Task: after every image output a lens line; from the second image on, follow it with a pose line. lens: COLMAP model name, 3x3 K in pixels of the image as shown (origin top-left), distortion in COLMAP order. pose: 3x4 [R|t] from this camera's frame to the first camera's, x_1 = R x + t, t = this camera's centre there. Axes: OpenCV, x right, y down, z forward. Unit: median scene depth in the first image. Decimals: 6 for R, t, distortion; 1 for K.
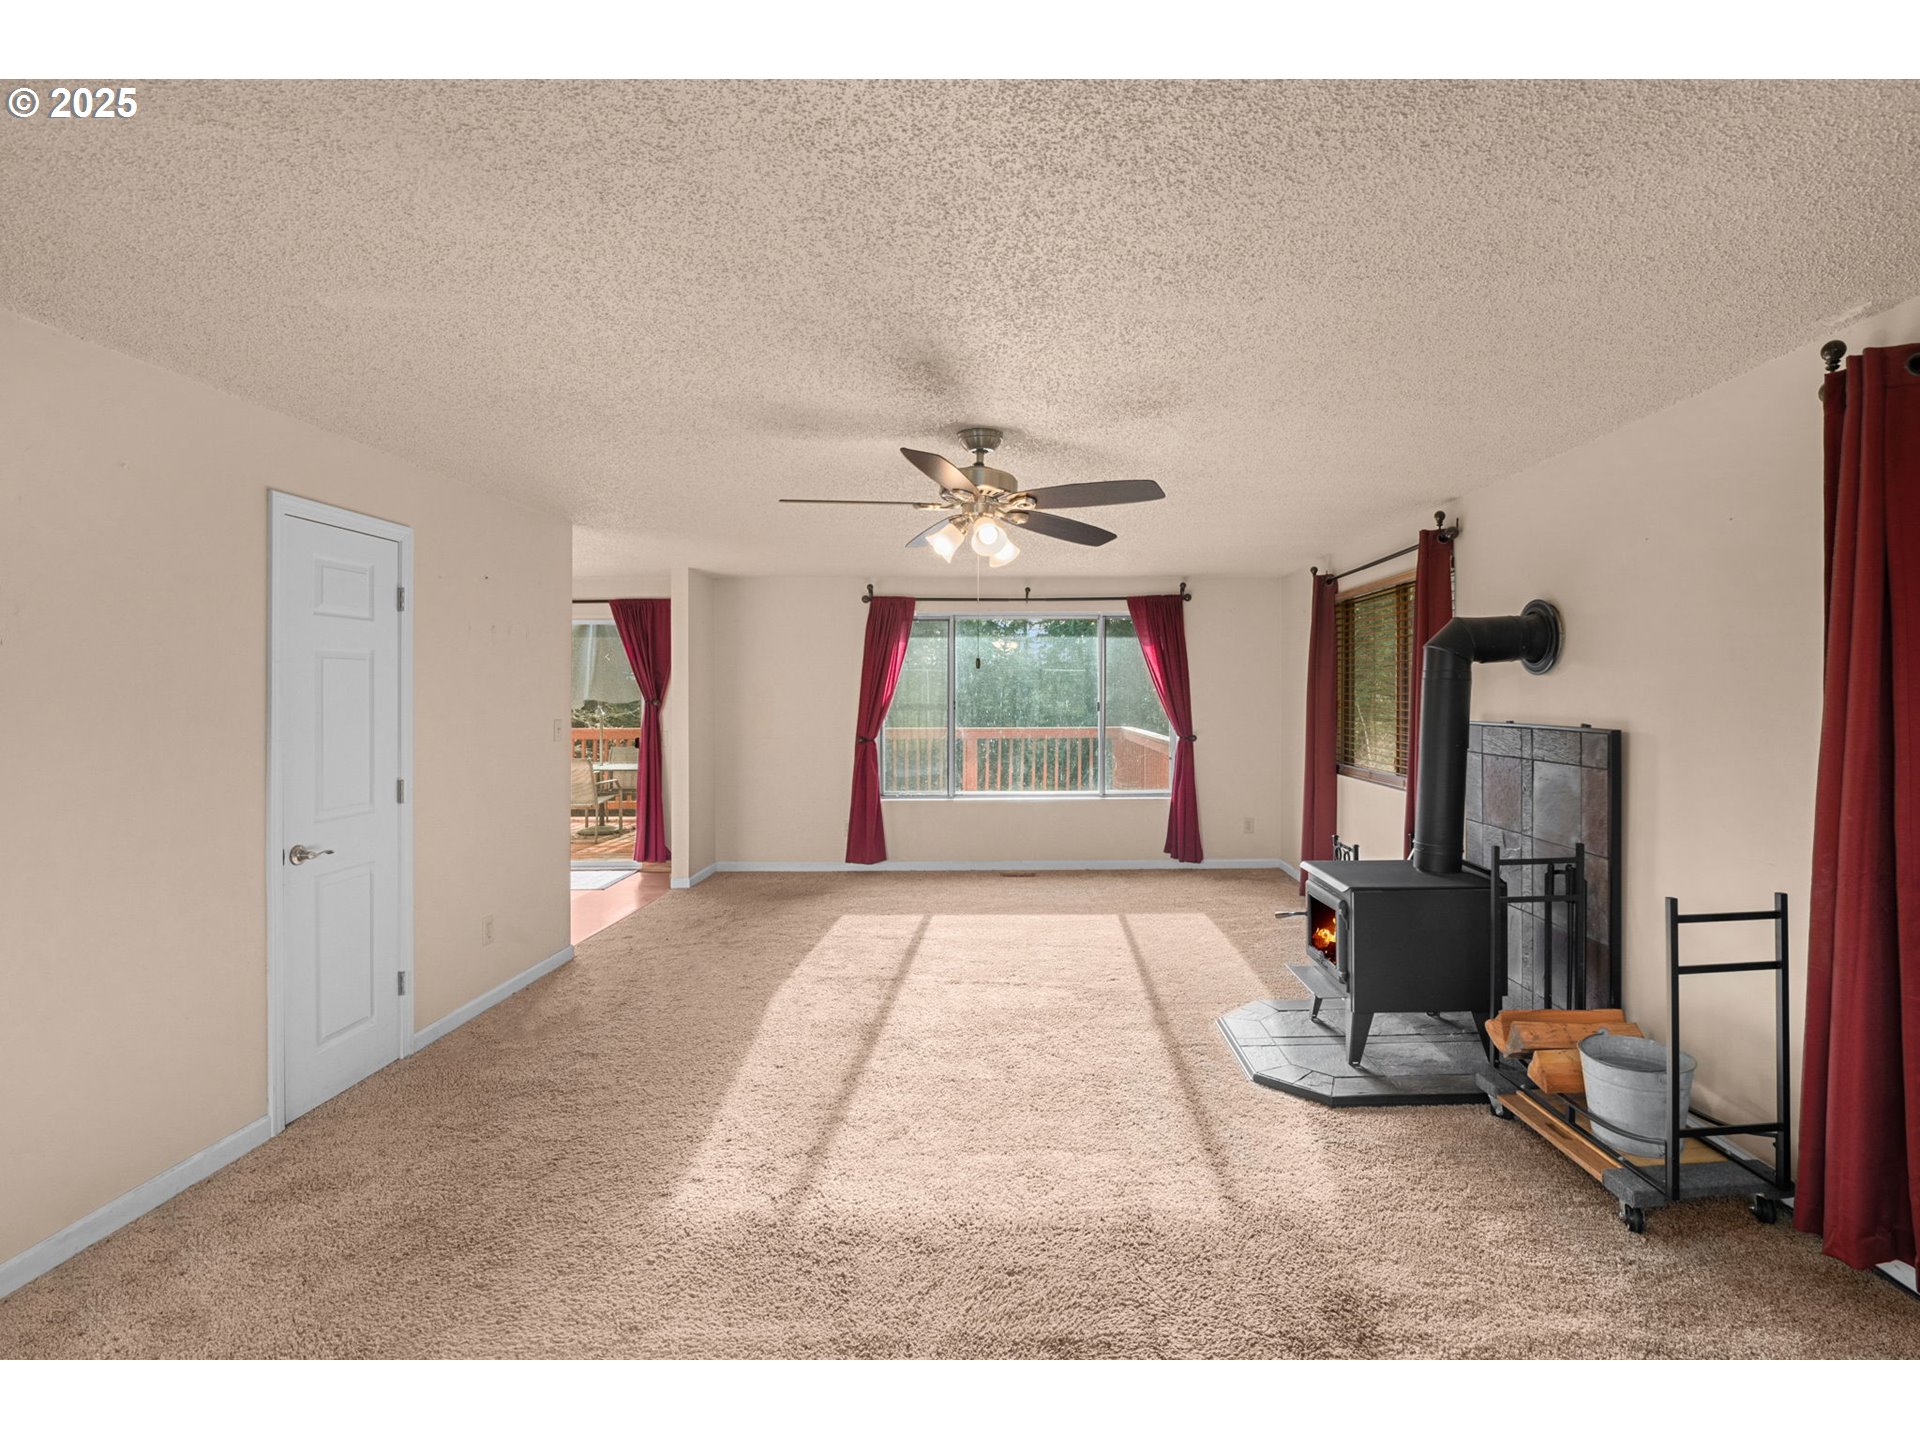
lens RADIAL K [[907.3, 0, 1035.9], [0, 907.3, 697.6], [0, 0, 1]] dist [-0.015126, -0.000089]
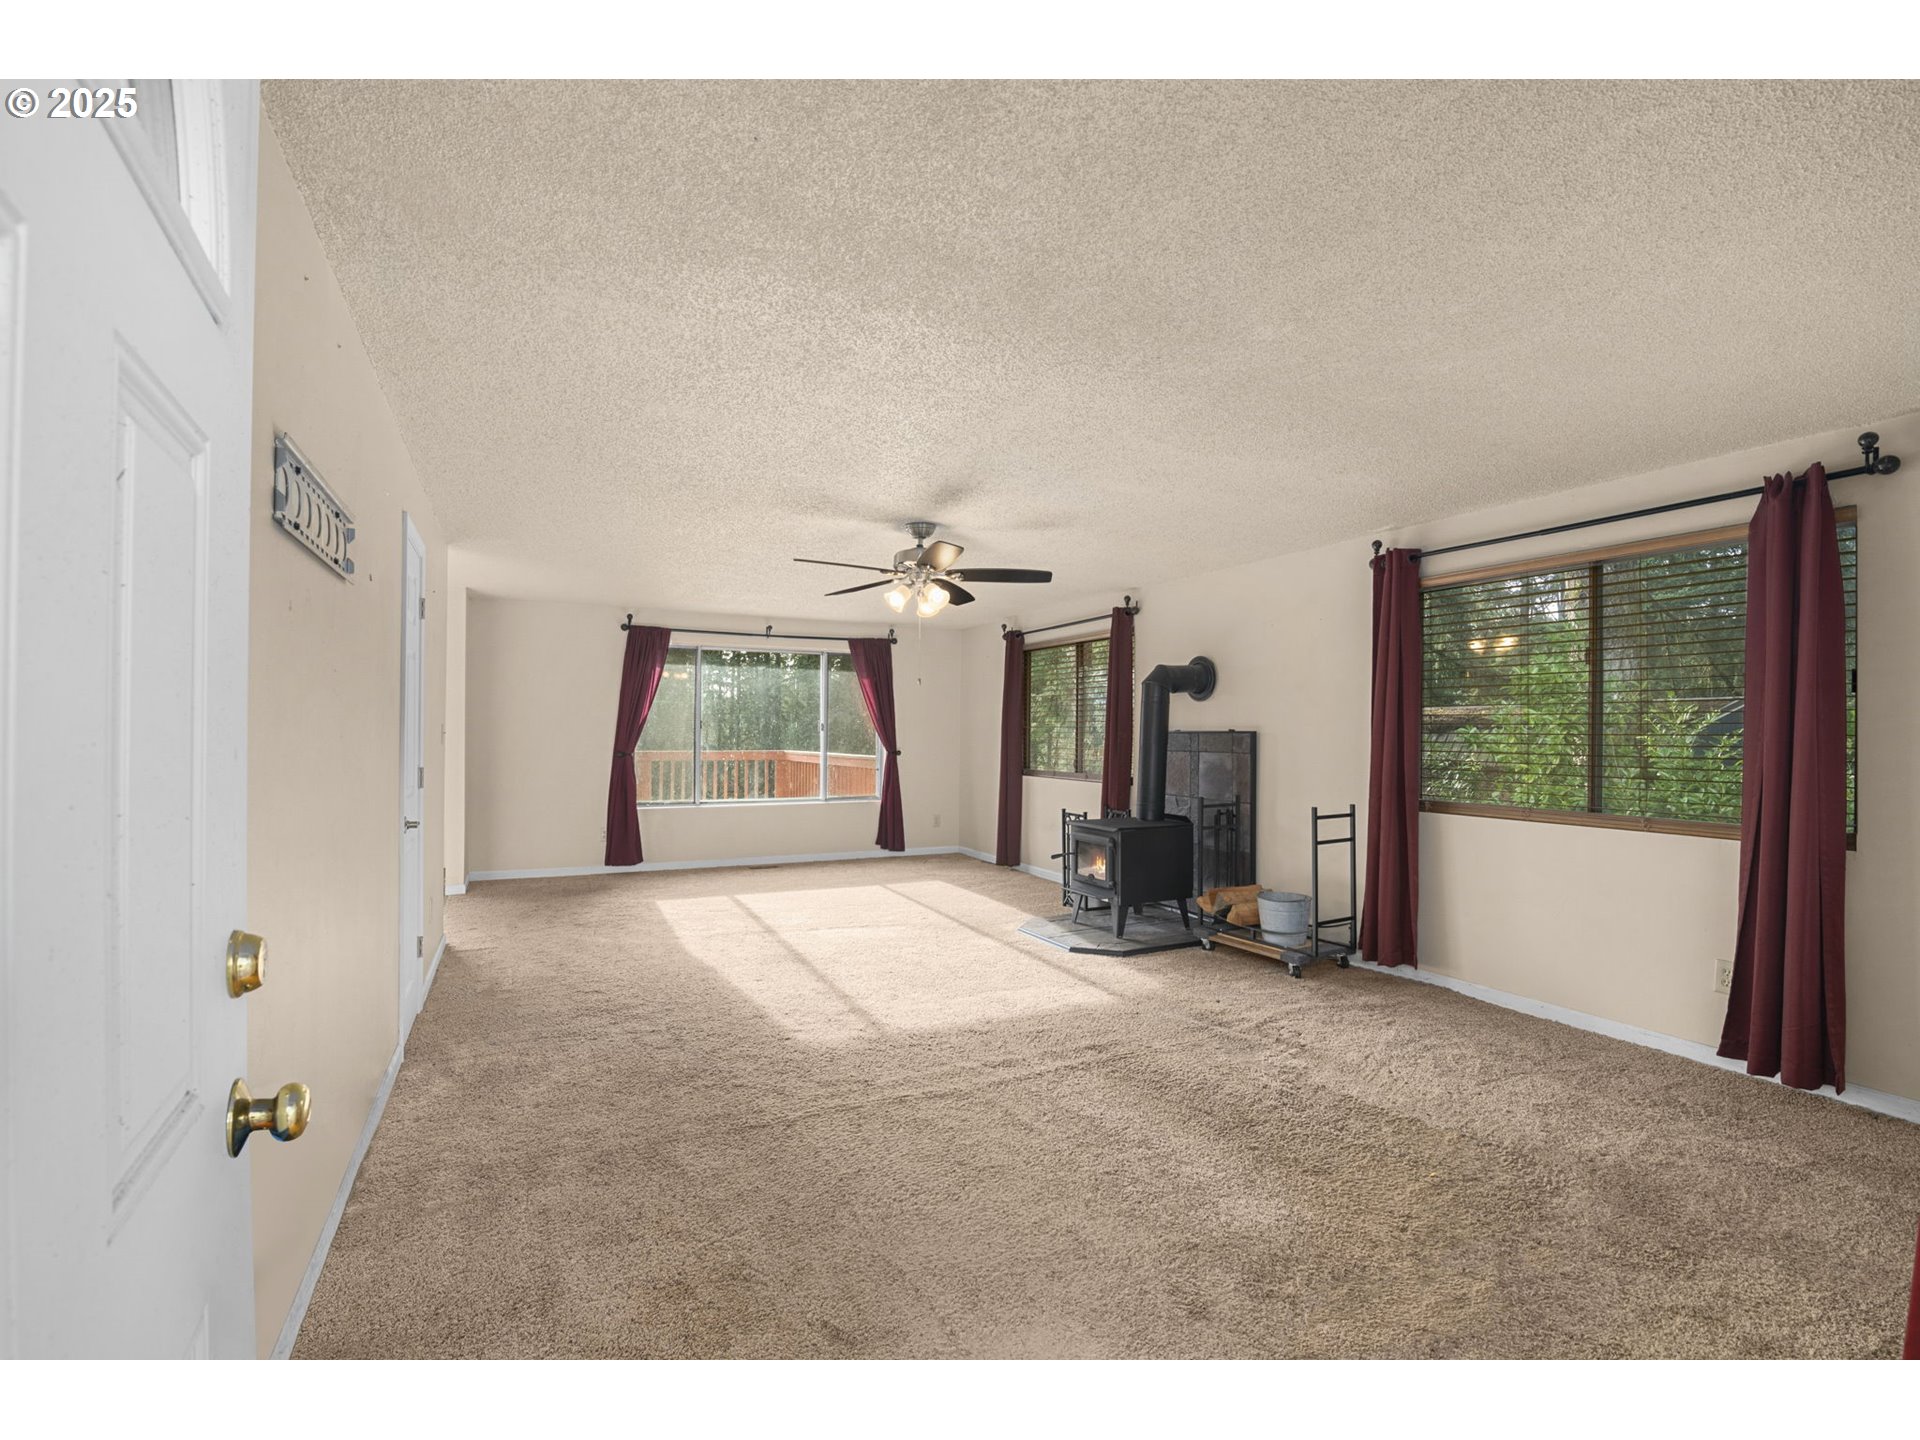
lens RADIAL K [[881.6, 0, 950.3], [0, 881.6, 738.8], [0, 0, 1]] dist [-0.015849, -0.000134]
pose [[0.905840, 0.006747, 0.423565, -0.344765], [-0.007572, 0.999971, 0.000266, 0.029577], [-0.423551, -0.003449, 0.905866, -0.174033]]
